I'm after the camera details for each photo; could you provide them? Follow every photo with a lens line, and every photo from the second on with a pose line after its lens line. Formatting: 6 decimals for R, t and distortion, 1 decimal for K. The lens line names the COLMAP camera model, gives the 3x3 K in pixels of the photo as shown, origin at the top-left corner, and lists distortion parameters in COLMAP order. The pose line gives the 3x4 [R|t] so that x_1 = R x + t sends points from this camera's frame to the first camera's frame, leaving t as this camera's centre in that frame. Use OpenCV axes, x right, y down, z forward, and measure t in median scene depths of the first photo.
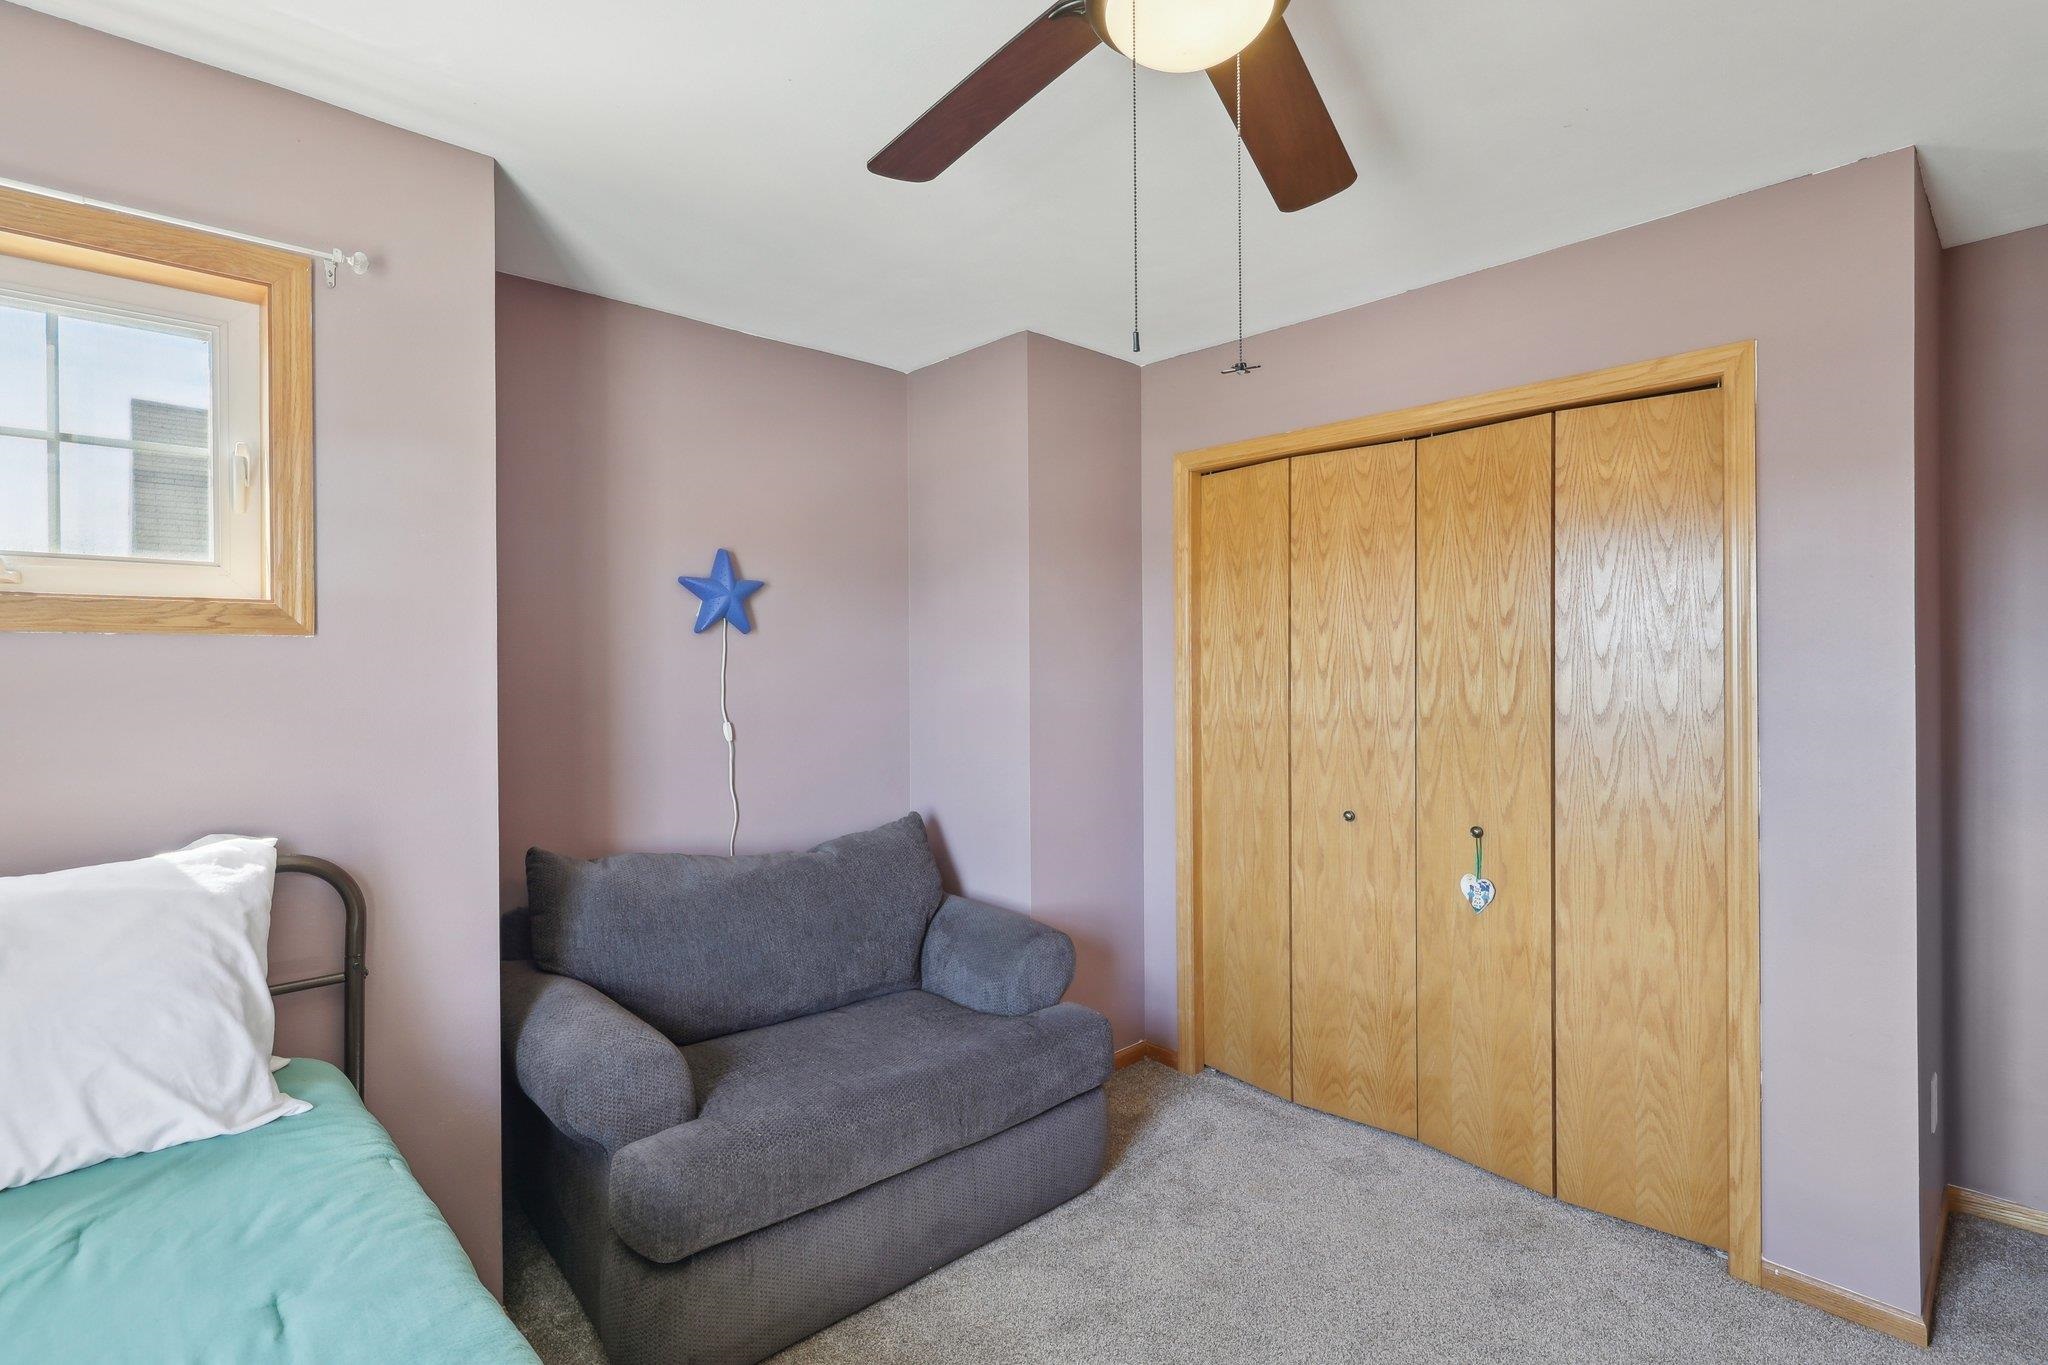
lens RADIAL K [[967.5, 0, 1023.2], [0, 967.5, 669.8], [0, 0, 1]] dist [0.000955, 0.000067]
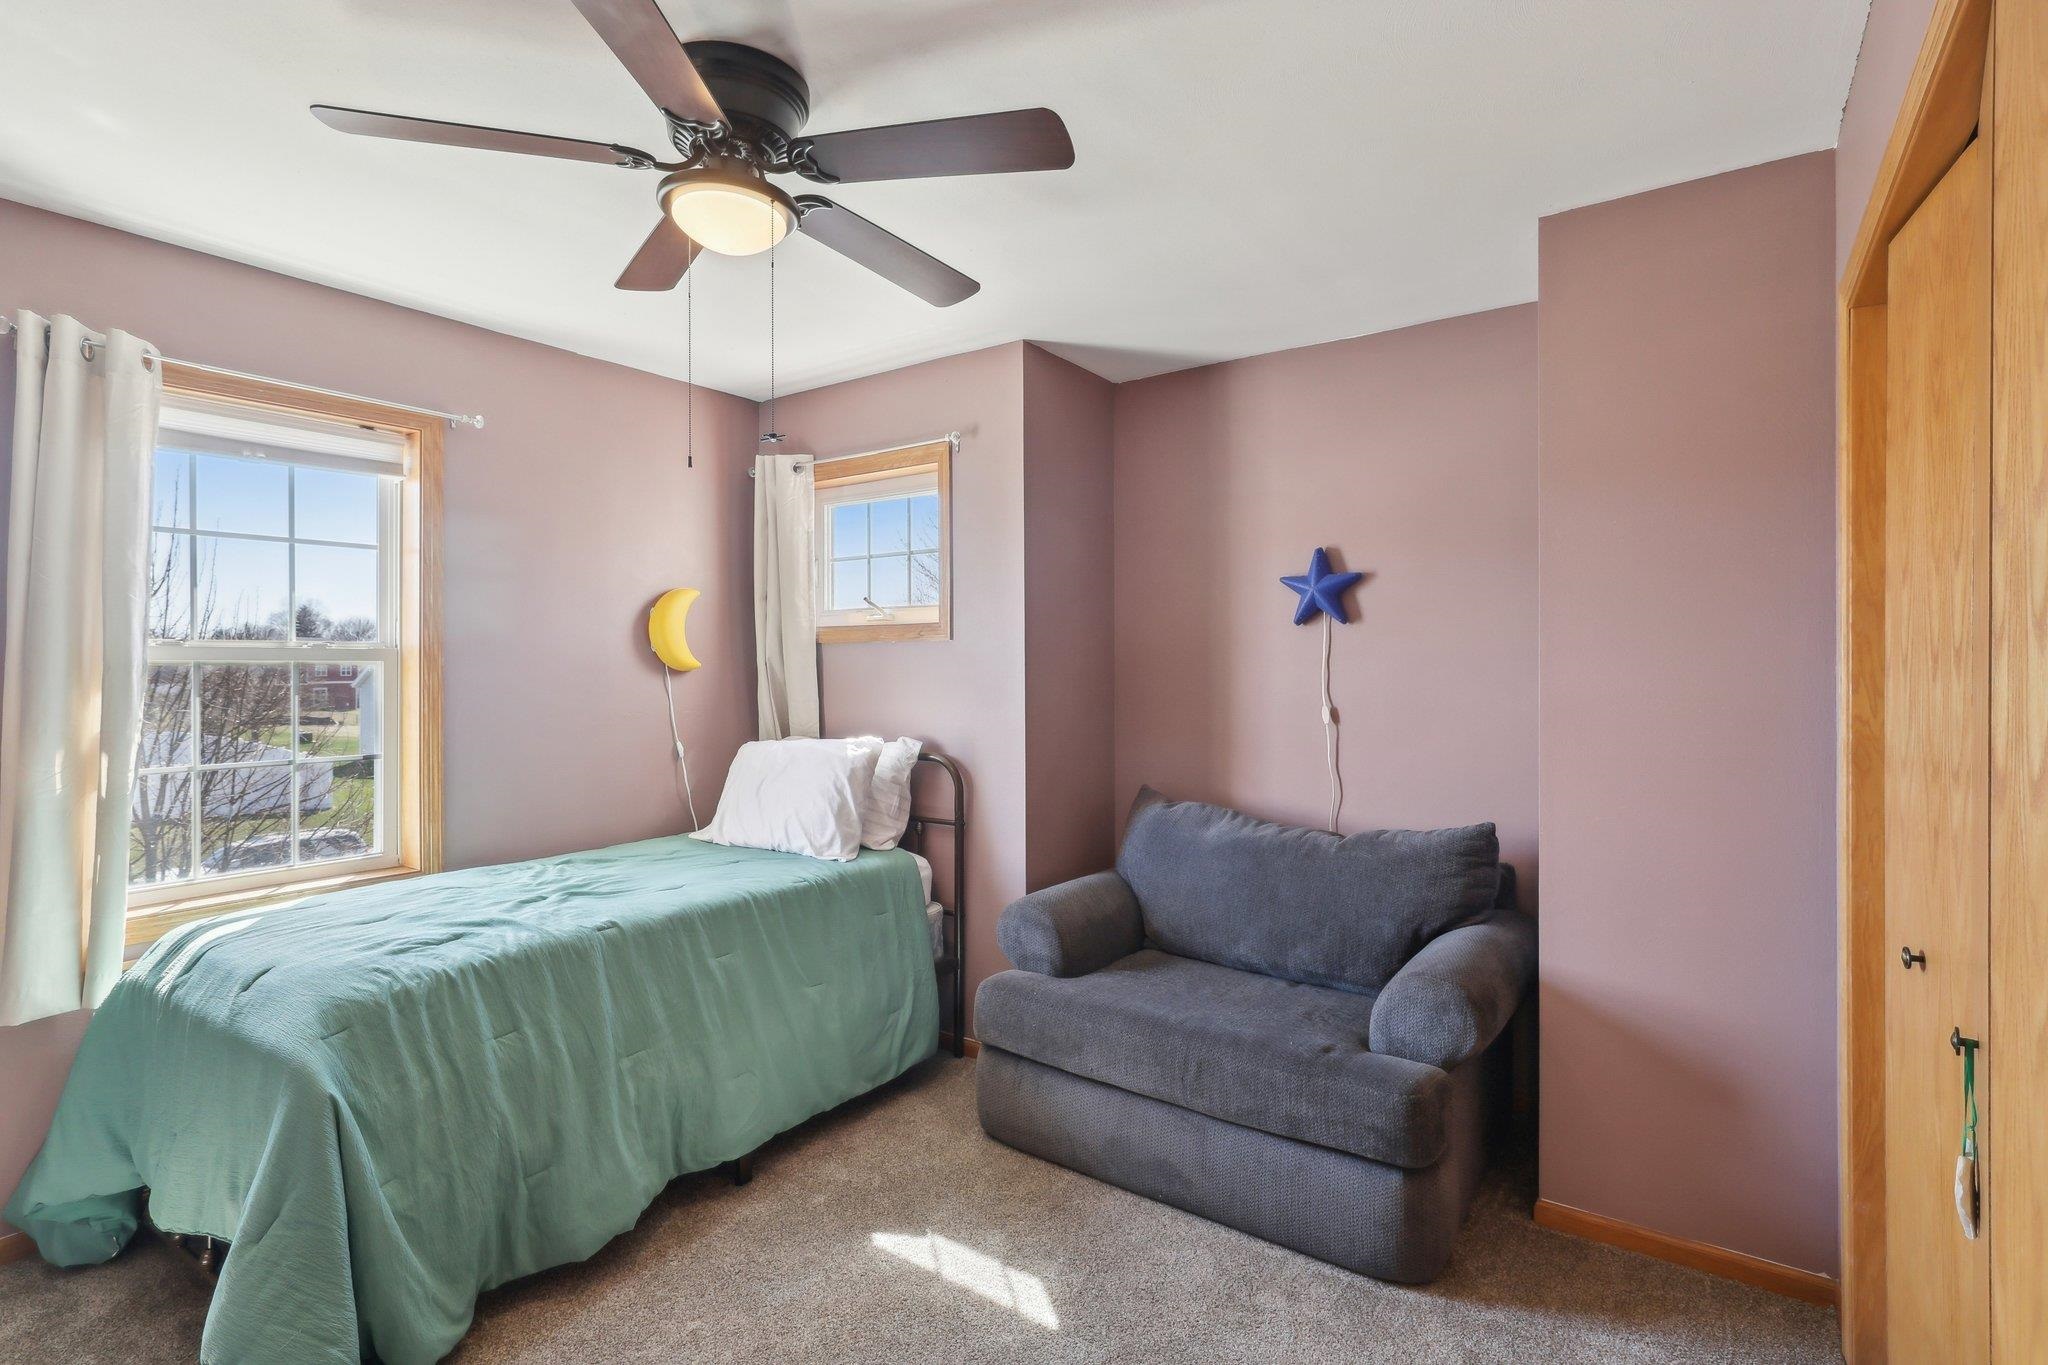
lens RADIAL K [[967.5, 0, 1023.2], [0, 967.5, 669.8], [0, 0, 1]] dist [0.000955, 0.000067]
pose [[0.212000, 0.010796, -0.977210, 0.832578], [-0.001767, 0.999942, 0.010664, 0.002044], [0.977268, -0.000534, 0.212007, 0.536505]]
